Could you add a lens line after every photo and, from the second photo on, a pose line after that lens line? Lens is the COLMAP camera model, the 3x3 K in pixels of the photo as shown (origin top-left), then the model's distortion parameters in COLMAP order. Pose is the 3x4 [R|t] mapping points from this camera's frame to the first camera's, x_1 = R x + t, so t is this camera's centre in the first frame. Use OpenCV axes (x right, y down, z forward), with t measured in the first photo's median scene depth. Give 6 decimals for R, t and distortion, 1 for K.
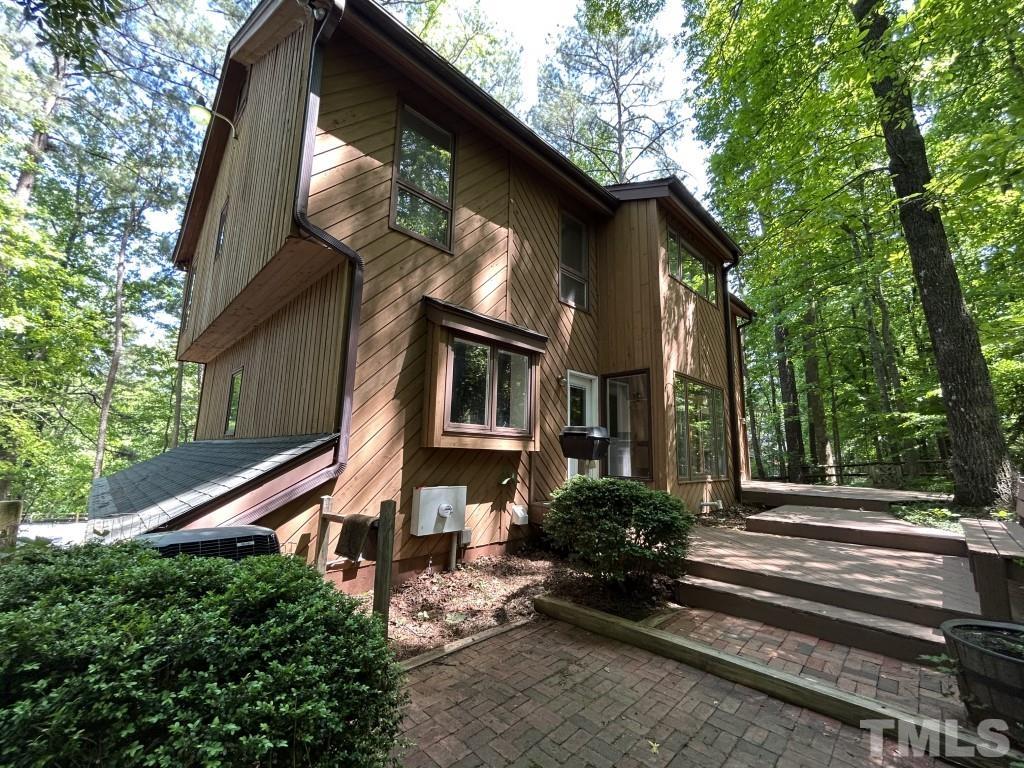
lens RADIAL K [[417.5, 0, 512.0], [0, 417.5, 384.0], [0, 0, 1]] dist [-0.000843, 0.000111]
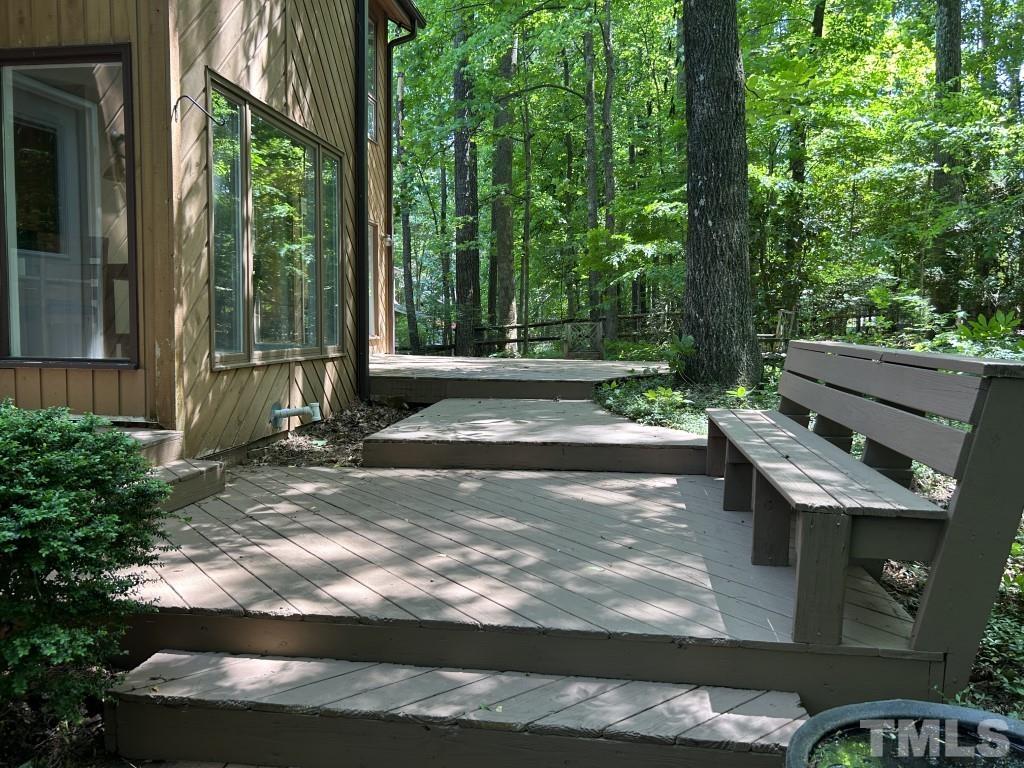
lens RADIAL K [[780.3, 0, 512.0], [0, 780.3, 384.0], [0, 0, 1]] dist [0.000245, -0.000039]
pose [[0.798205, -0.062042, 0.599183, 0.071172], [-0.092779, 0.970152, 0.224049, 0.023353], [-0.595199, -0.234428, 0.768623, 0.103452]]
